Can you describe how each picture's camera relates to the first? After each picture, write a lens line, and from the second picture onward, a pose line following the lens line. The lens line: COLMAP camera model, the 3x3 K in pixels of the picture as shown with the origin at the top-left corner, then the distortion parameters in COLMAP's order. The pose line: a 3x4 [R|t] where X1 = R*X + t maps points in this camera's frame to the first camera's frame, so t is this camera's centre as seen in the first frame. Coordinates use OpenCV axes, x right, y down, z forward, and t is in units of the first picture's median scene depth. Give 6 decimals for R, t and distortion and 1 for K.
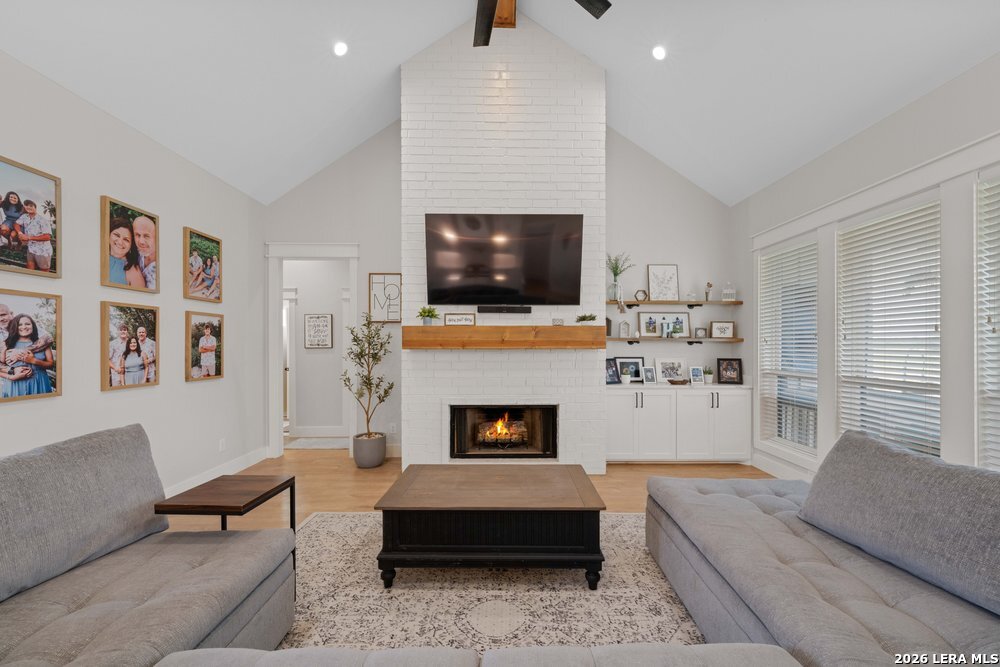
lens RADIAL K [[391.5, 0, 503.2], [0, 391.5, 340.9], [0, 0, 1]] dist [-0.000295, -0.000060]
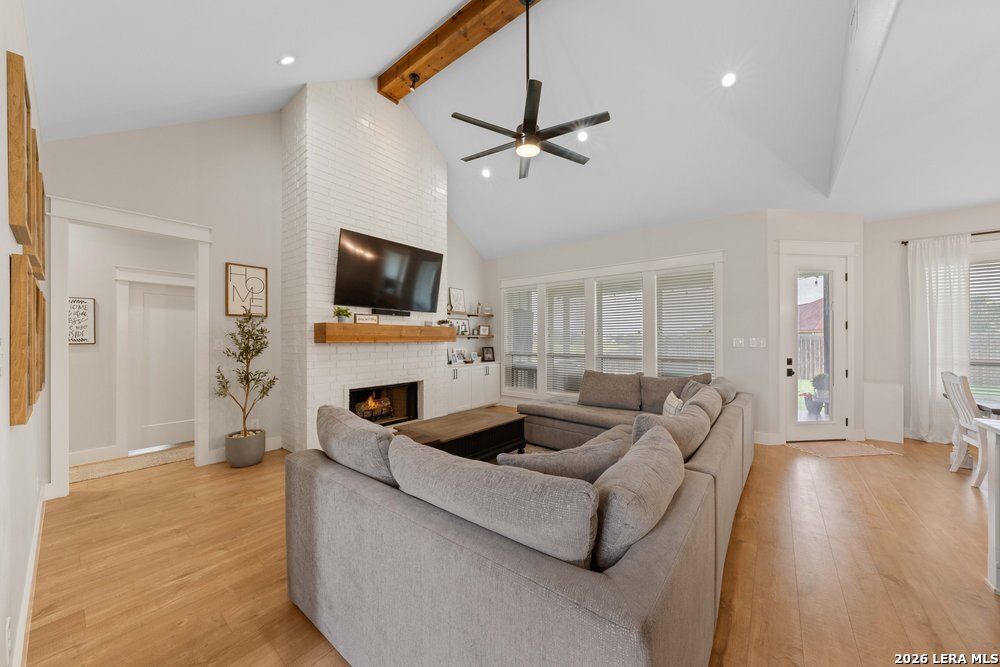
lens RADIAL K [[349.0, 0, 500.0], [0, 349.0, 333.5], [0, 0, 1]] dist [-0.004381, -0.000069]
pose [[0.631564, 0.011977, 0.775231, -0.692711], [-0.006500, 0.999927, -0.010154, 0.000168], [-0.775297, 0.001374, 0.631596, -0.034905]]
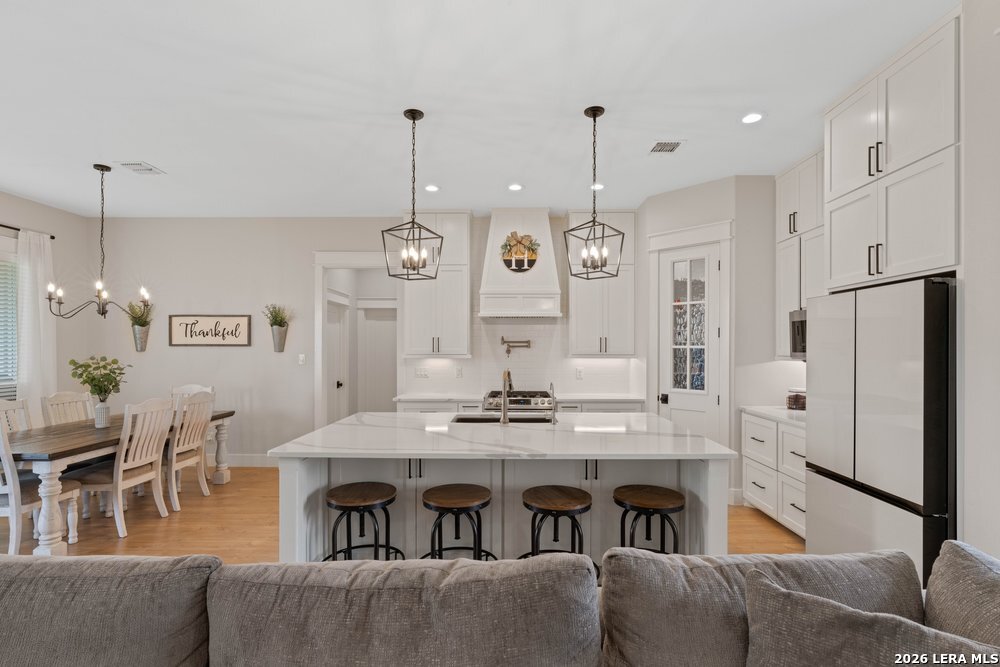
lens RADIAL K [[479.9, 0, 503.9], [0, 479.9, 348.9], [0, 0, 1]] dist [0.000334, 0.000260]
pose [[-0.999724, 0.001755, 0.023416, -0.192807], [0.001628, 0.999984, -0.005449, -0.017032], [-0.023425, -0.005410, -0.999711, 0.370735]]
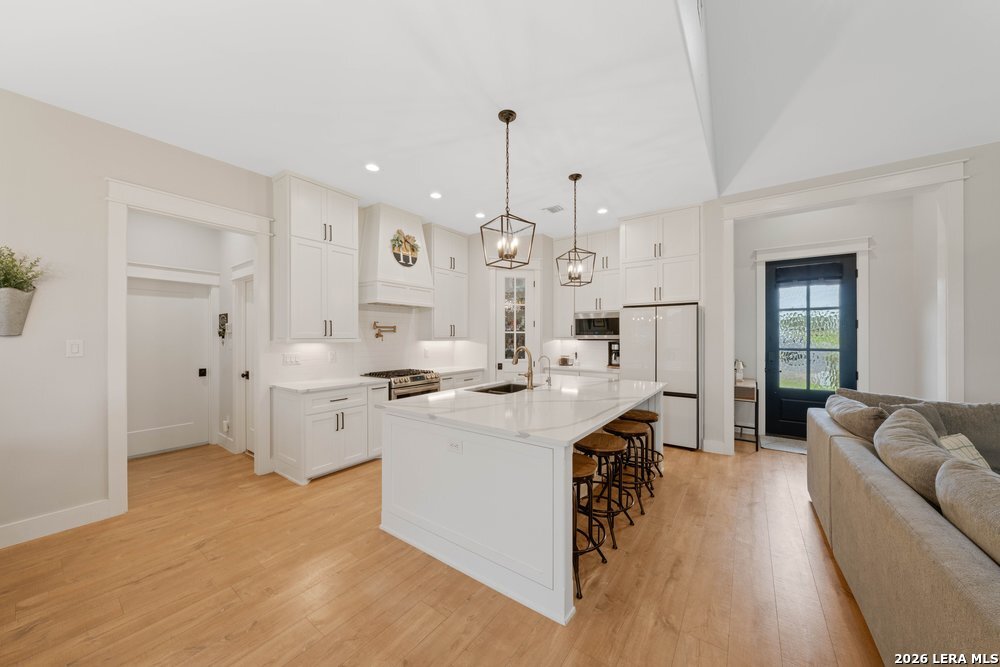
lens RADIAL K [[343.2, 0, 503.4], [0, 343.2, 336.3], [0, 0, 1]] dist [0.000967, 0.000202]
pose [[-0.590609, 0.002177, -0.806955, 0.495780], [0.007853, 0.999965, -0.003050, -0.008172], [0.806920, -0.008138, -0.590605, -0.065859]]
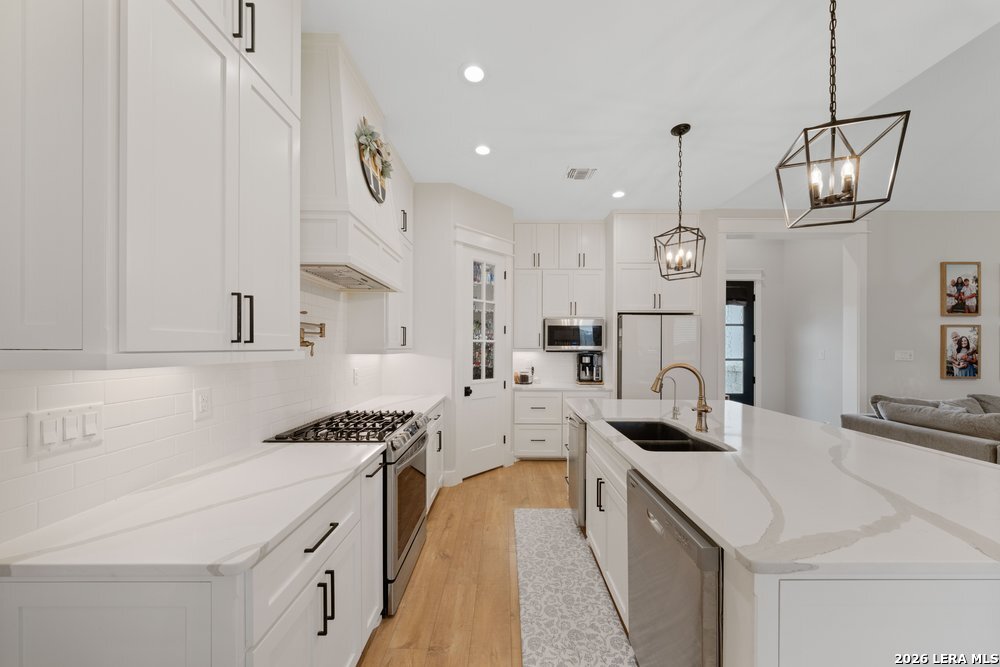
lens RADIAL K [[344.0, 0, 504.3], [0, 344.0, 348.9], [0, 0, 1]] dist [-0.000544, -0.000058]
pose [[-0.010875, 0.004444, -0.999931, 0.321936], [0.003293, 0.999985, 0.004409, -0.009986], [0.999935, -0.003245, -0.010889, -0.759883]]
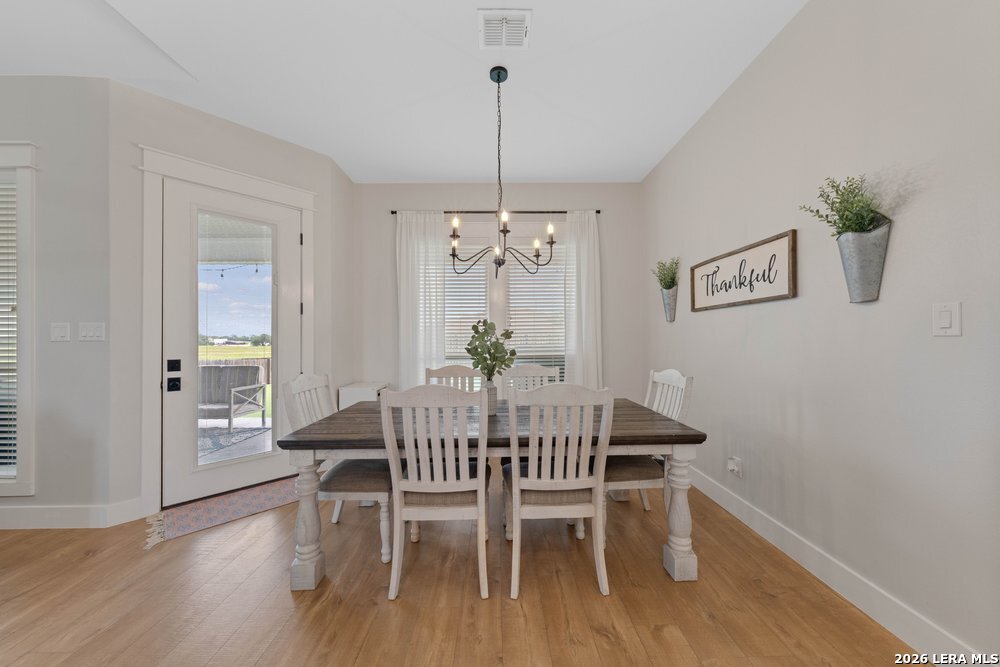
lens RADIAL K [[339.1, 0, 501.1], [0, 339.1, 335.9], [0, 0, 1]] dist [-0.005206, -0.000067]
pose [[-0.003422, 0.013122, 0.999908, 0.141846], [-0.001855, 0.999912, -0.013129, 0.025914], [-0.999992, -0.001900, -0.003397, -0.651932]]
